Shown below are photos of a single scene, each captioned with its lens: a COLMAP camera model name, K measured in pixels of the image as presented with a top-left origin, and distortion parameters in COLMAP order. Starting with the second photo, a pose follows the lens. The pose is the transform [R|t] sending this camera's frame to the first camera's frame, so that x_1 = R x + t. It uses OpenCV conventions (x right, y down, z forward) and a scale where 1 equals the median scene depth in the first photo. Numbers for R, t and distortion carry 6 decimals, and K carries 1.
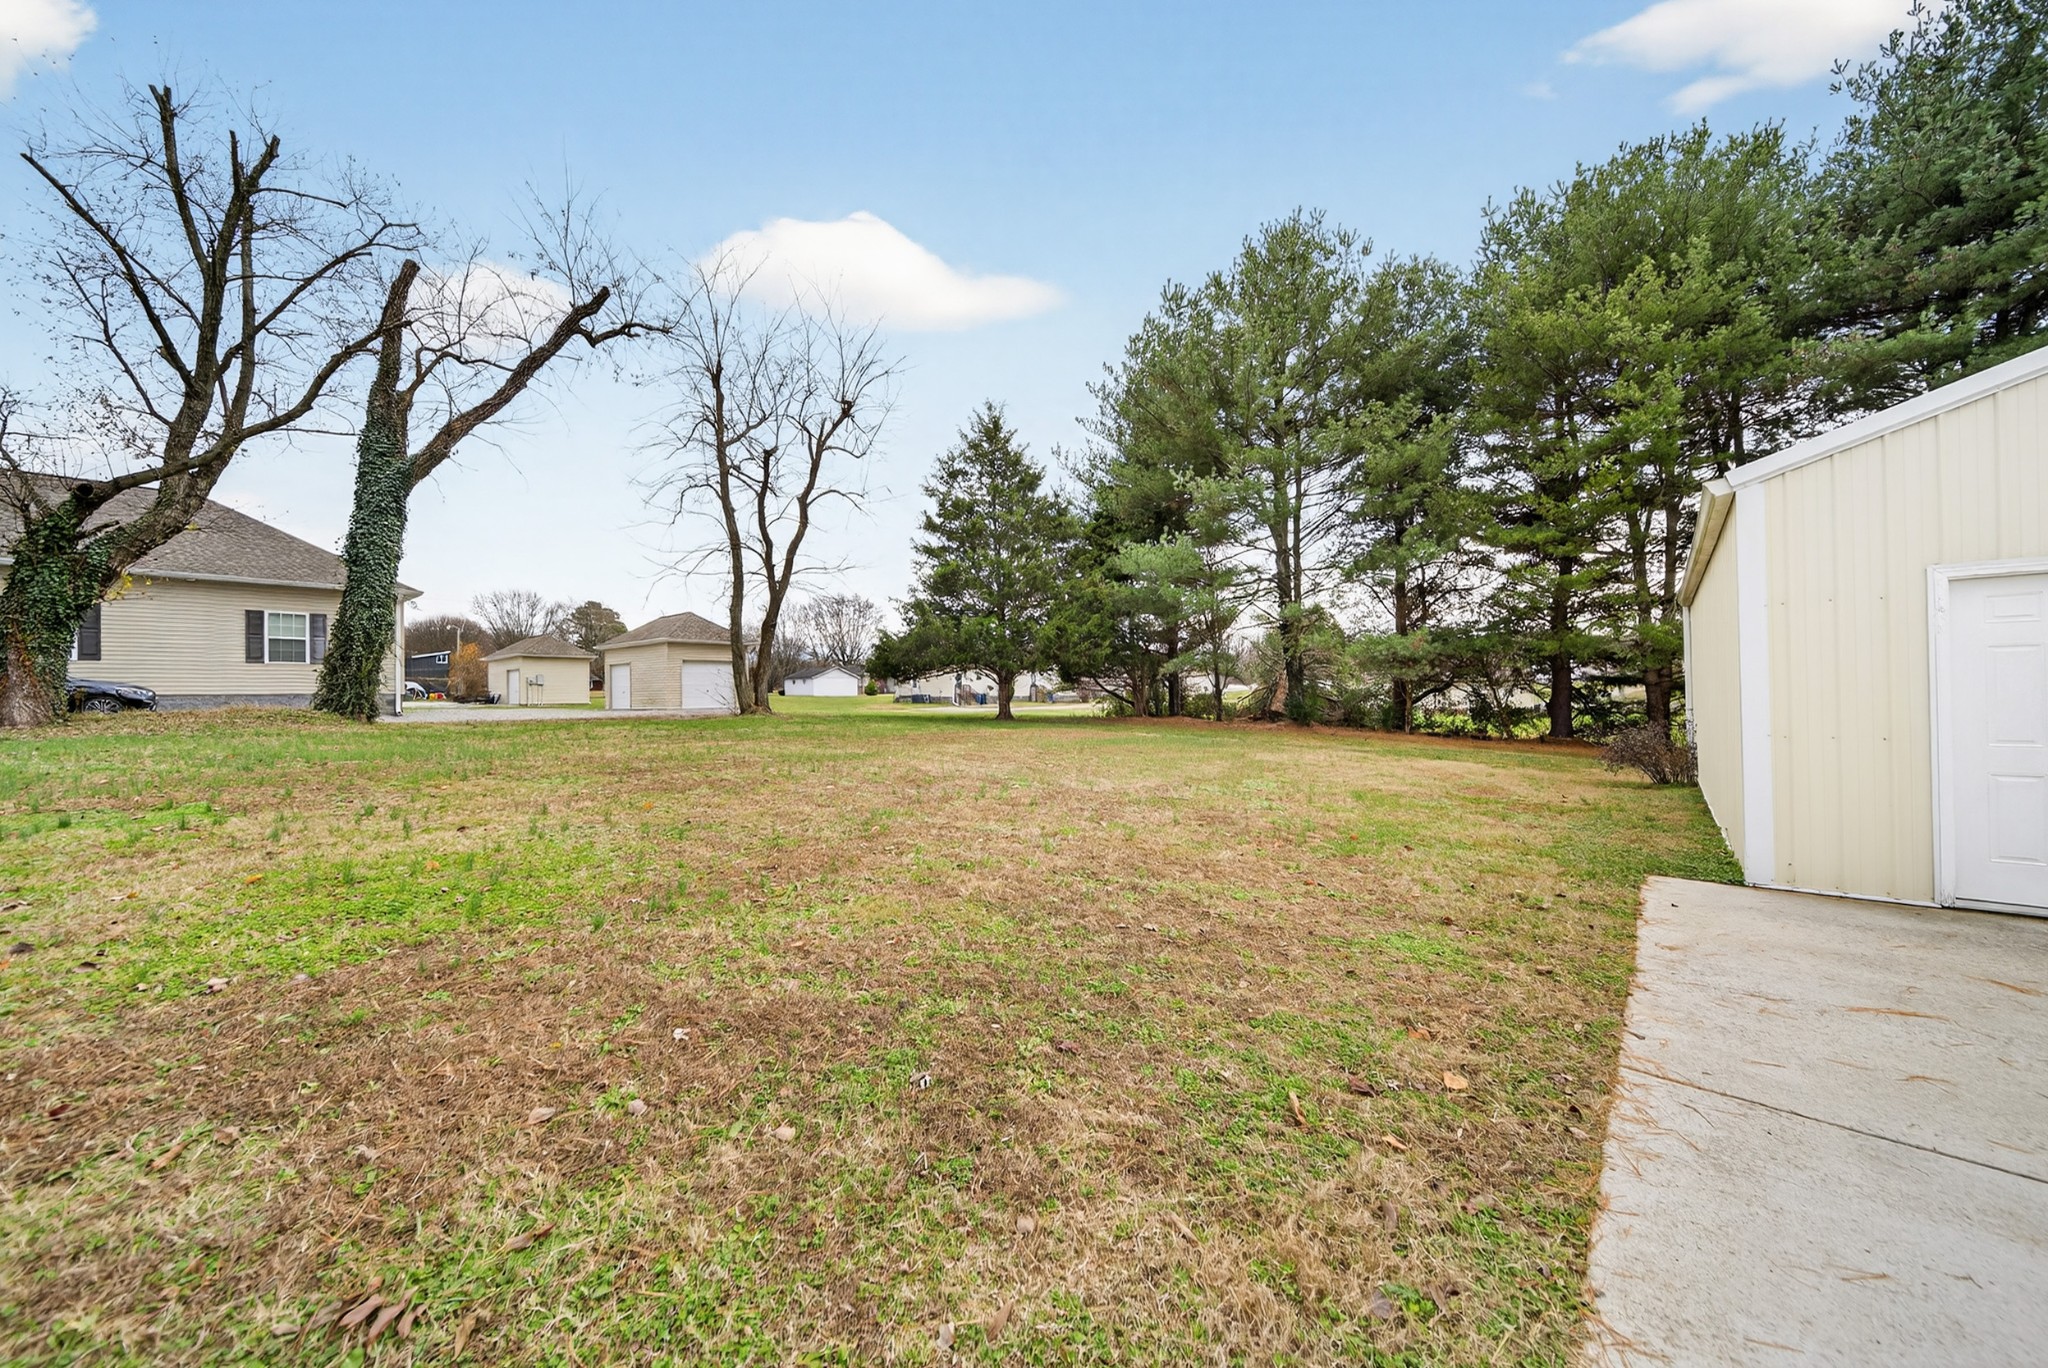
lens RADIAL K [[720.2, 0, 1027.5], [0, 720.2, 686.5], [0, 0, 1]] dist [0.000388, 0.000102]
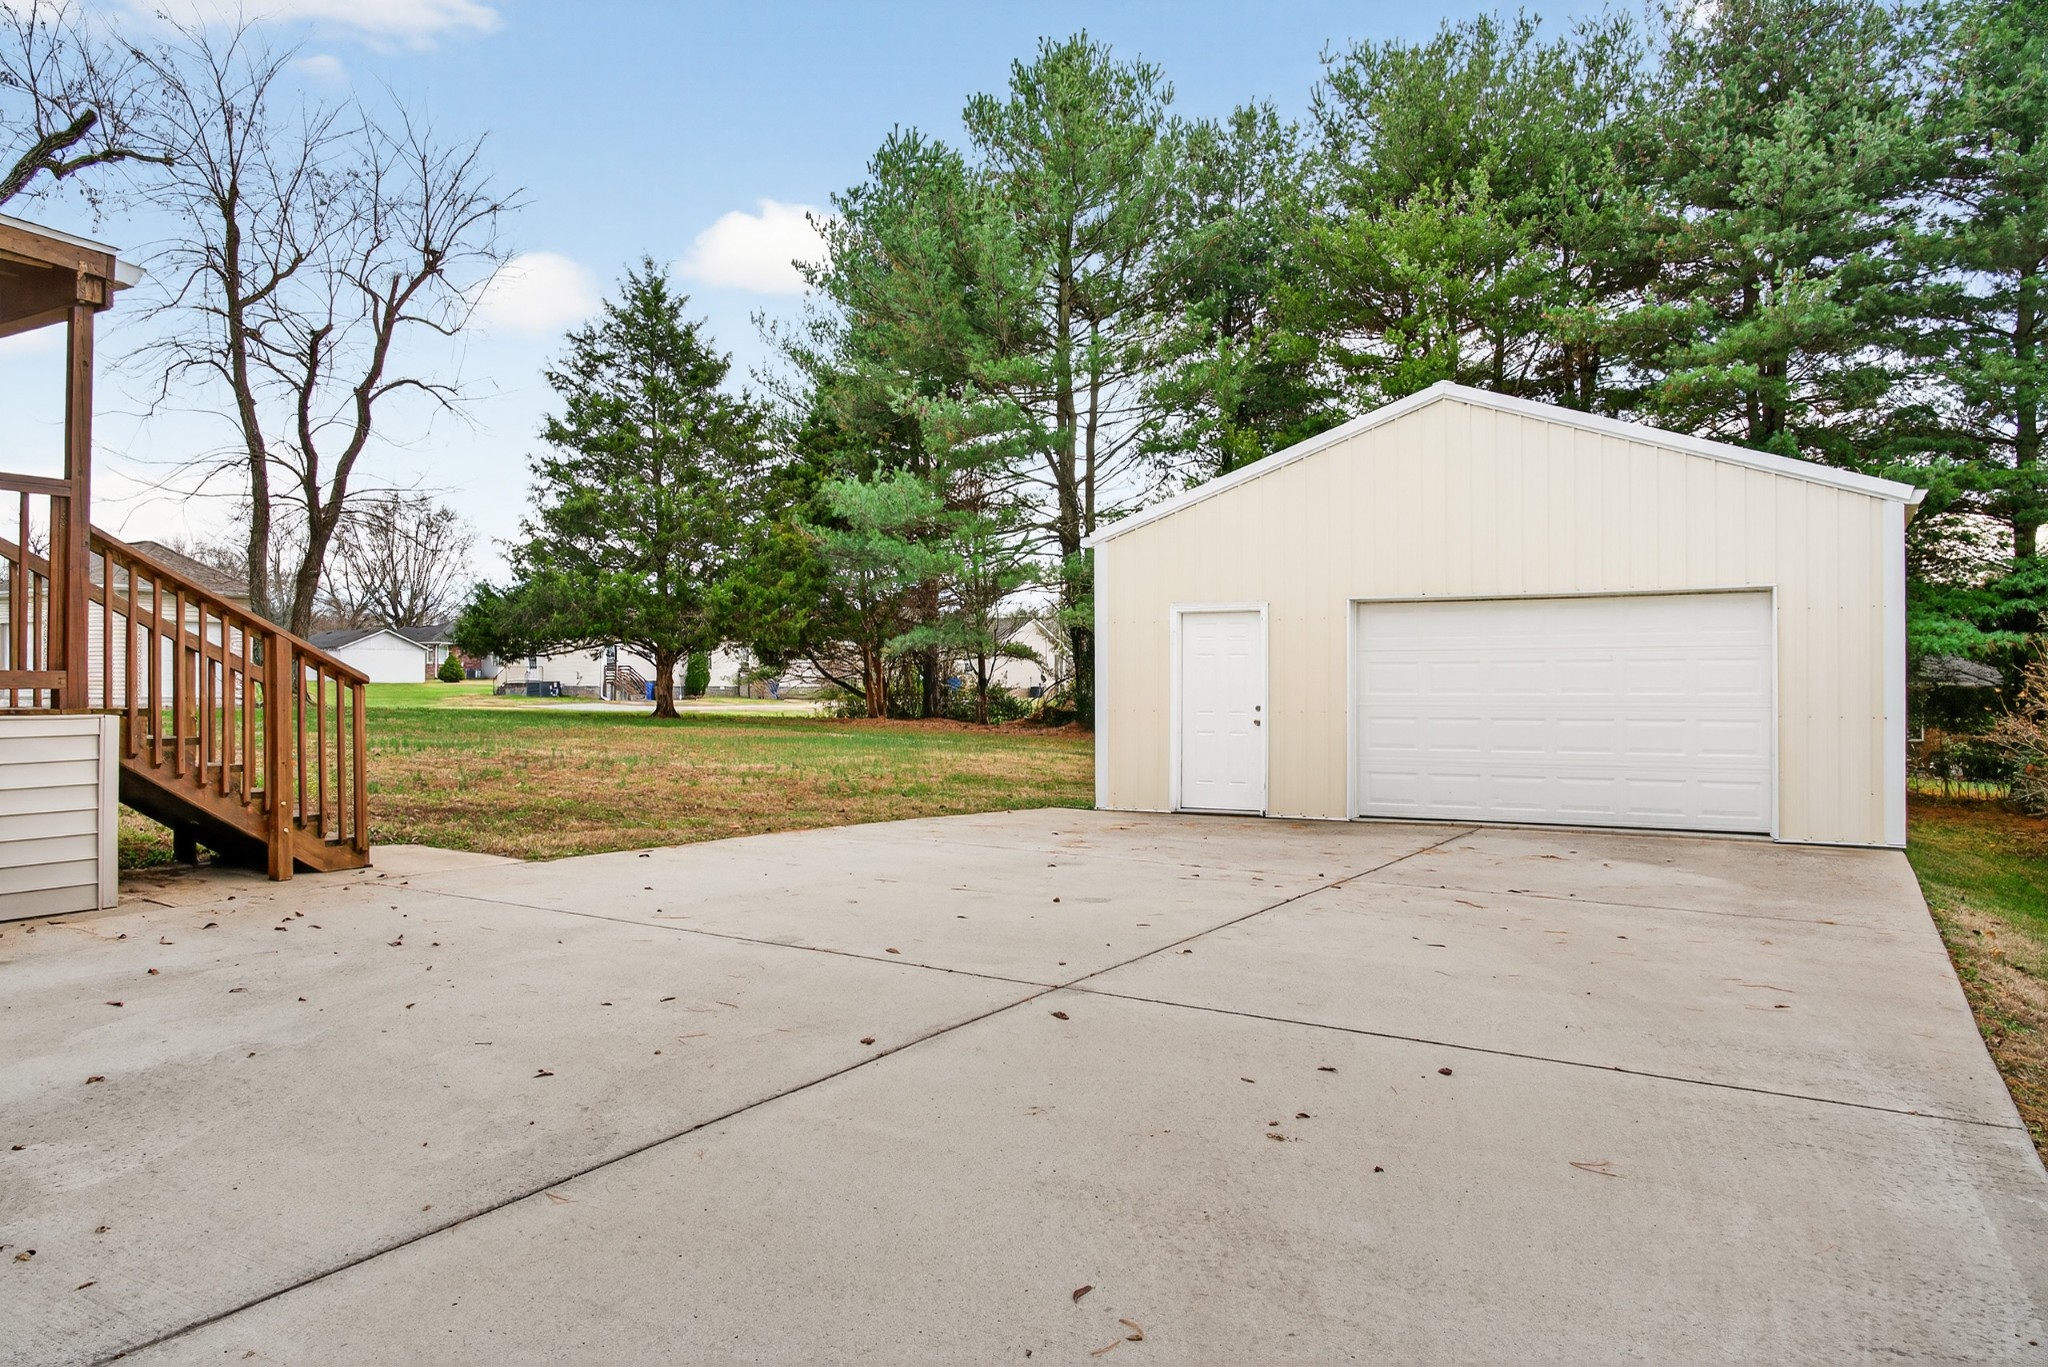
lens RADIAL K [[1400.1, 0, 1024.0], [0, 1400.1, 683.5], [0, 0, 1]] dist [-0.045752, 0.055295]
pose [[0.983403, 0.013946, 0.180897, 0.066629], [-0.015349, 0.999862, 0.006357, -0.000681], [-0.180783, -0.009028, 0.983482, -0.387363]]
